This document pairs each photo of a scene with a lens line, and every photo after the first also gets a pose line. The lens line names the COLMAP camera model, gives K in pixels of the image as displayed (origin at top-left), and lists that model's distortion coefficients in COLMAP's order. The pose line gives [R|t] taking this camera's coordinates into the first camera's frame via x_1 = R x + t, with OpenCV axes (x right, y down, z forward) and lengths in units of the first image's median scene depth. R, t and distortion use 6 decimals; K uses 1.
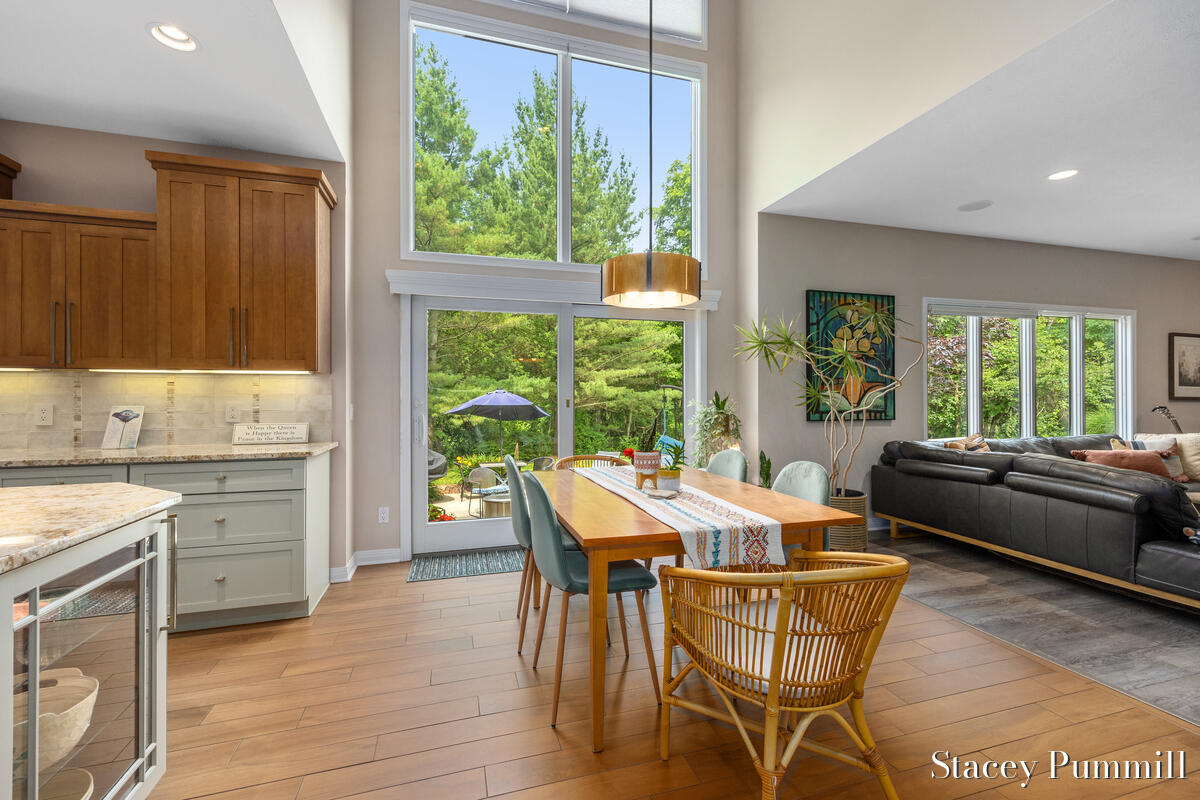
lens RADIAL K [[485.5, 0, 595.1], [0, 485.5, 400.5], [0, 0, 1]] dist [-0.001745, -0.000276]
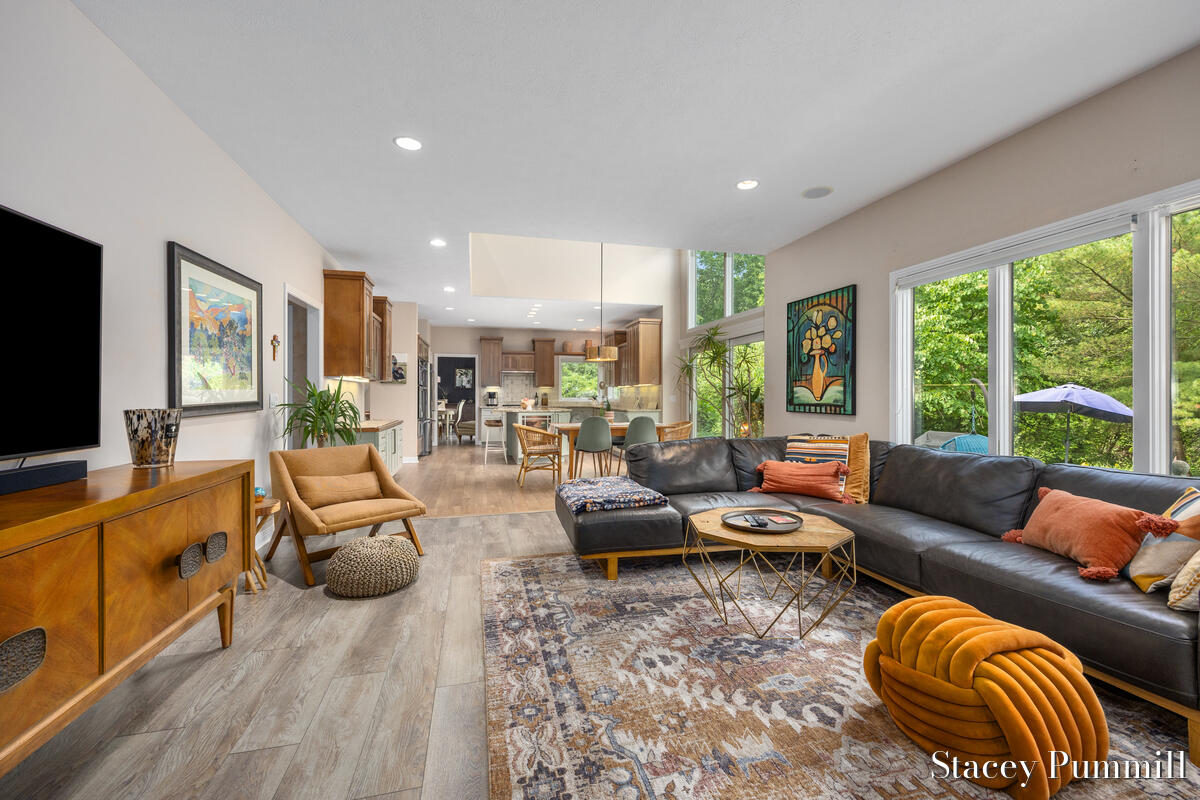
lens RADIAL K [[485.5, 0, 601.5], [0, 485.5, 392.8], [0, 0, 1]] dist [-0.001745, -0.000276]
pose [[-0.031391, 0.004215, -0.999498, 1.621089], [0.003782, 0.999984, 0.004098, -0.010119], [0.999500, -0.003652, -0.031406, 0.552778]]
